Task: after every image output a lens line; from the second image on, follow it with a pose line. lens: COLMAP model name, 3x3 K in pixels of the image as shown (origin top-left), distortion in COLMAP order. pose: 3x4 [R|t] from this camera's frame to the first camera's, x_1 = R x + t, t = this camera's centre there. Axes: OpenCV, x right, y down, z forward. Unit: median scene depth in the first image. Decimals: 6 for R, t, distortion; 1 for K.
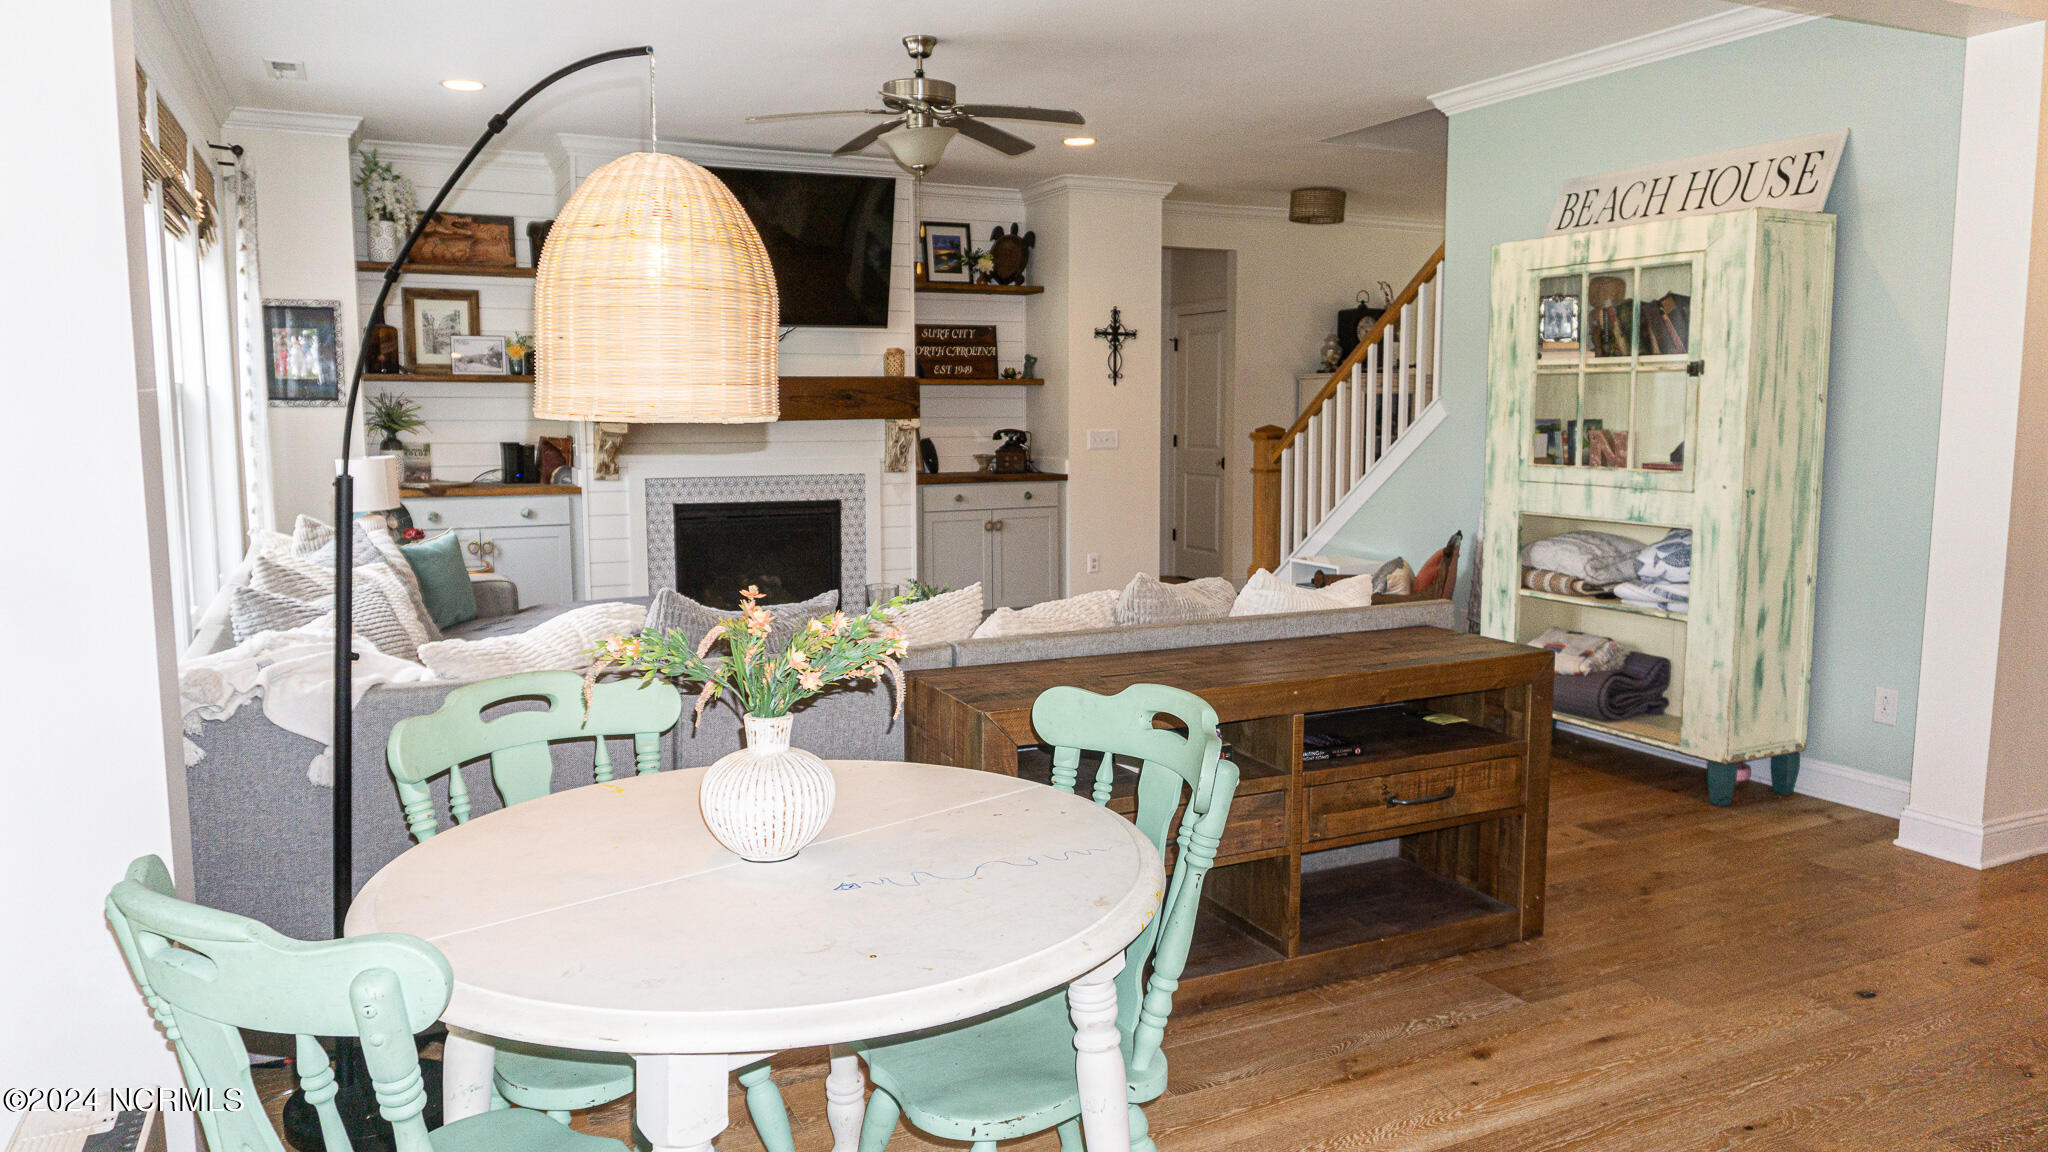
lens RADIAL K [[1379.5, 0, 1031.9], [0, 1379.5, 574.9], [0, 0, 1]] dist [-0.006128, -0.000541]
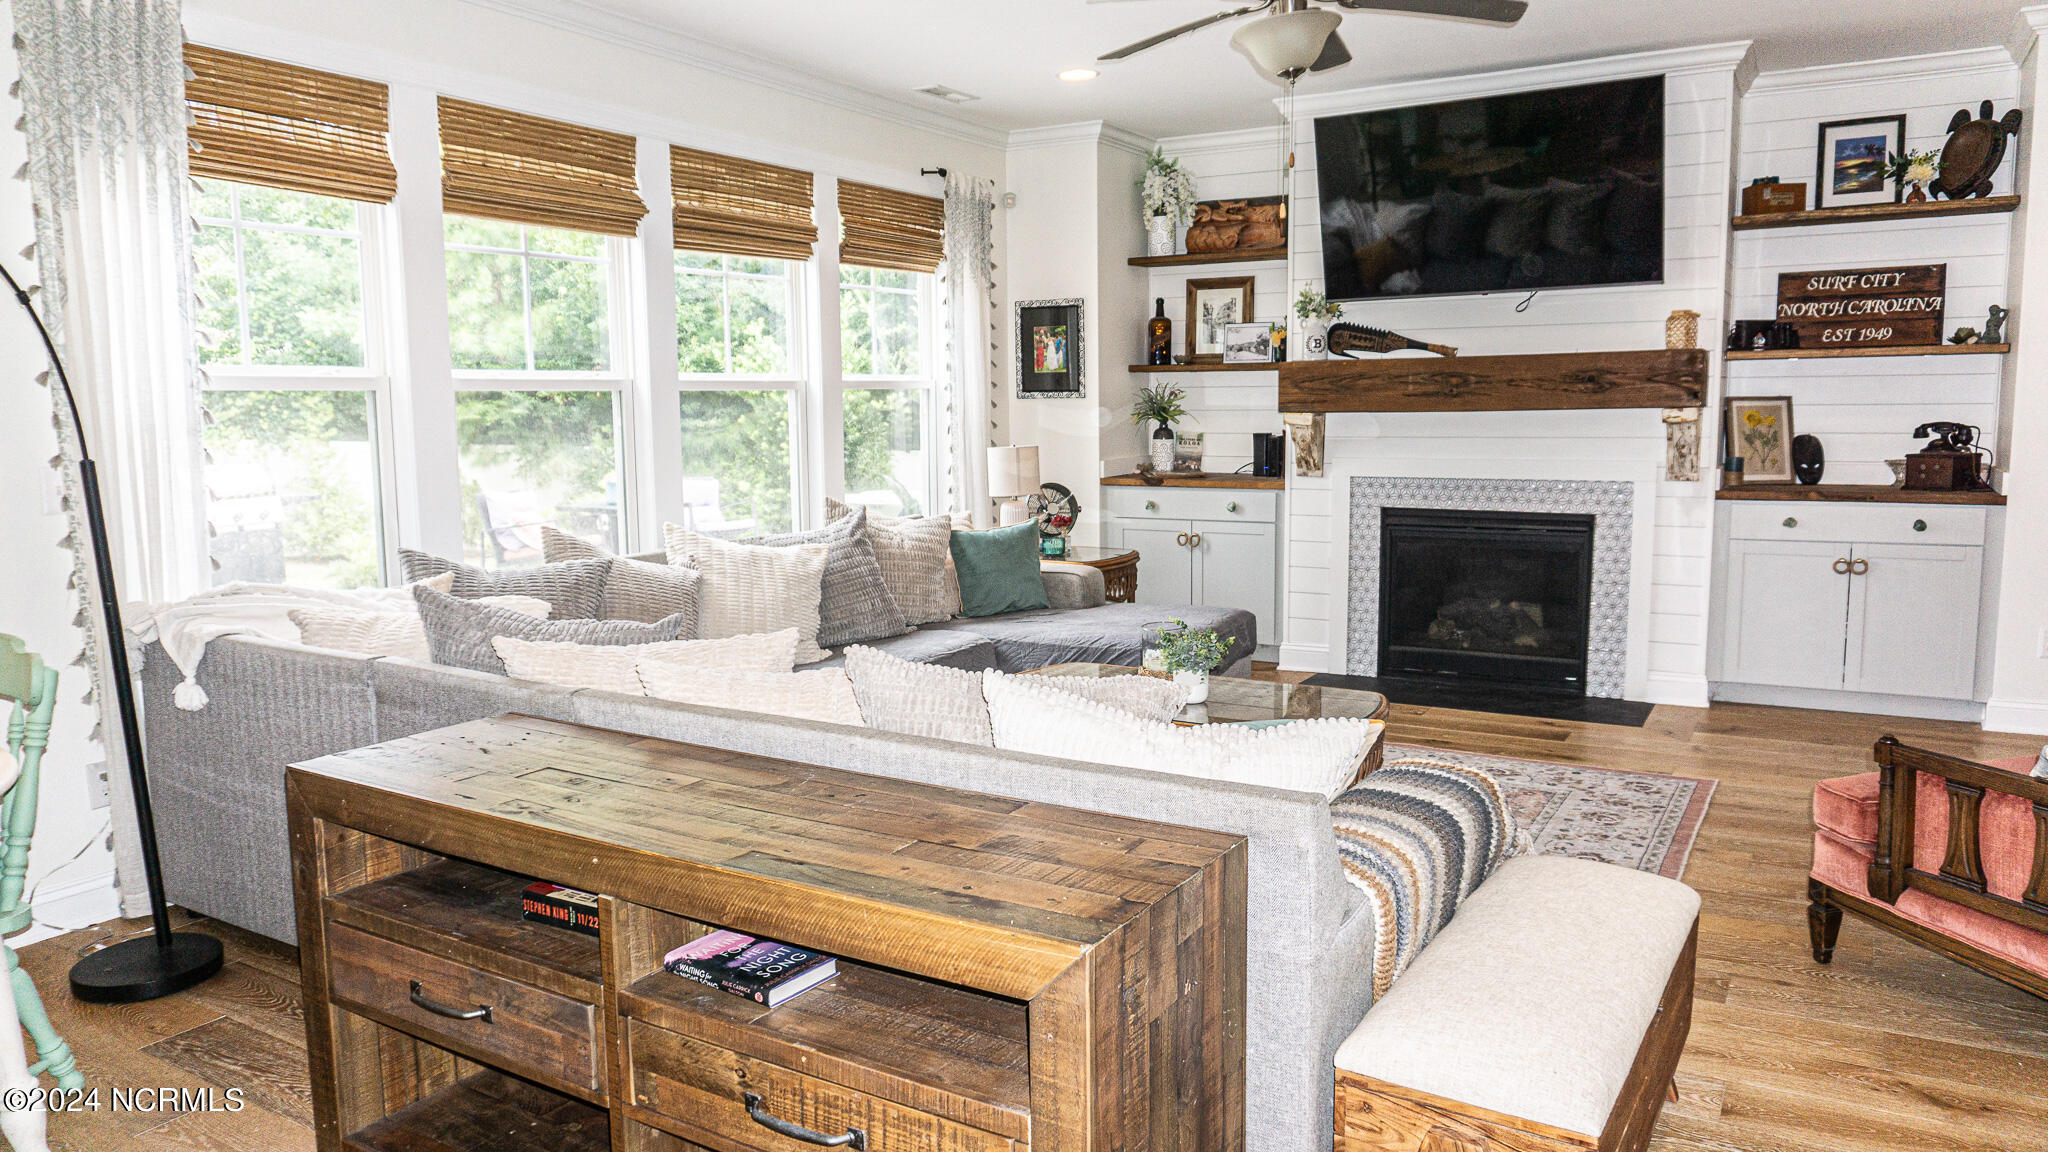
lens RADIAL K [[1379.5, 0, 1030.7], [0, 1379.5, 572.7], [0, 0, 1]] dist [-0.006128, -0.000541]
pose [[0.565428, 0.095537, -0.819246, 0.320443], [-0.087365, 0.994619, 0.055691, -0.038561], [0.820158, 0.040084, 0.570731, 0.321093]]
